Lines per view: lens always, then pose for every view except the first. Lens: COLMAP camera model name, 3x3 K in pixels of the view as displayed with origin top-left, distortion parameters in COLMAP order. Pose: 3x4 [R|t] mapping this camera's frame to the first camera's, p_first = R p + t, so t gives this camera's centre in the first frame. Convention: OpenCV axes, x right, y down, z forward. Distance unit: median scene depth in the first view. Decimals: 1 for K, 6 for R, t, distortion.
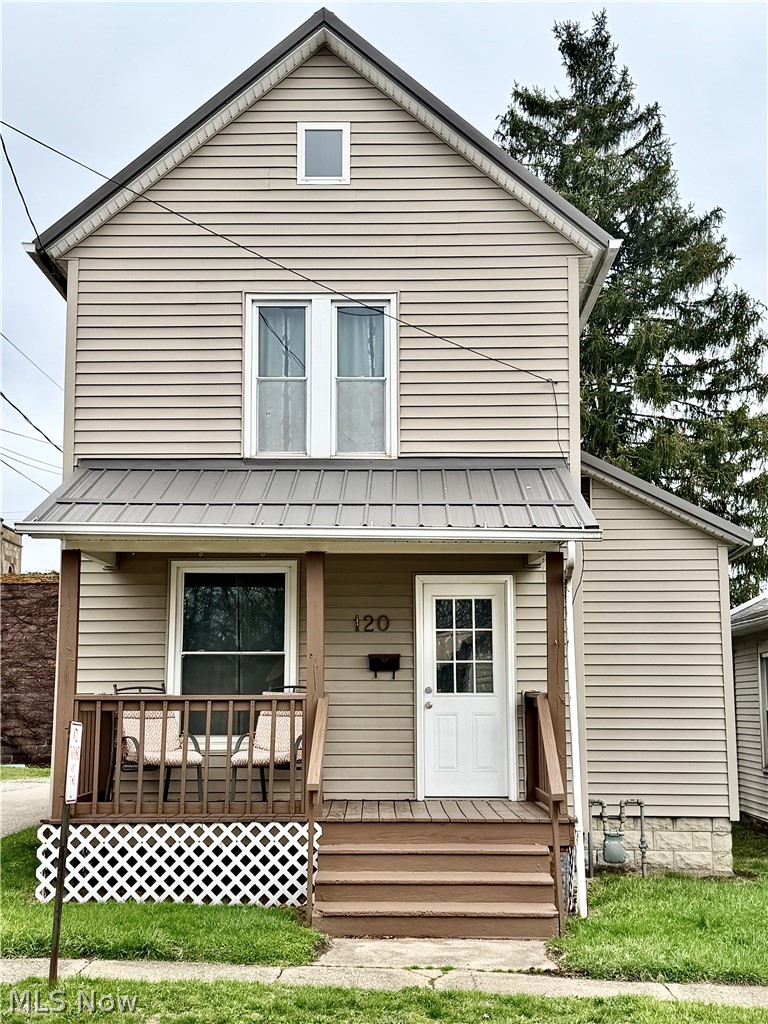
lens RADIAL K [[1424.9, 0, 384.0], [0, 1424.9, 512.0], [0, 0, 1]] dist [0.102803, 0.026015]
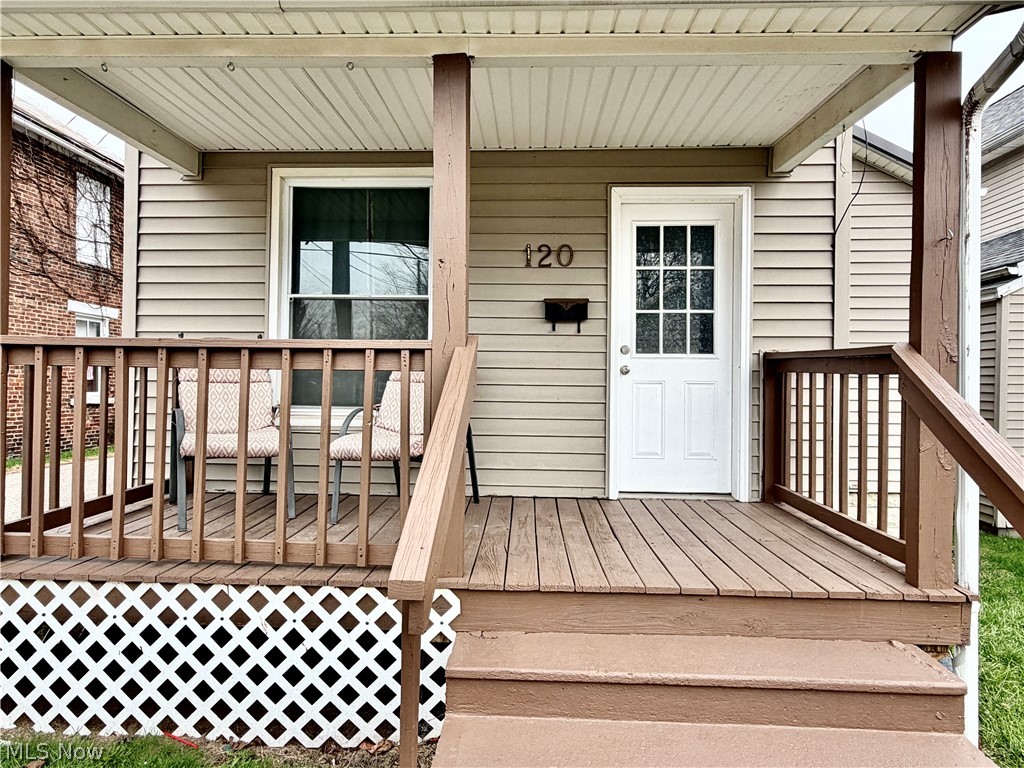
lens RADIAL K [[624.3, 0, 512.0], [0, 624.3, 384.0], [0, 0, 1]] dist [-0.000482, -0.000121]
pose [[0.999440, 0.011825, -0.031297, -0.016683], [-0.007326, 0.990105, 0.140139, 0.098935], [0.032644, -0.139831, 0.989637, 0.686854]]
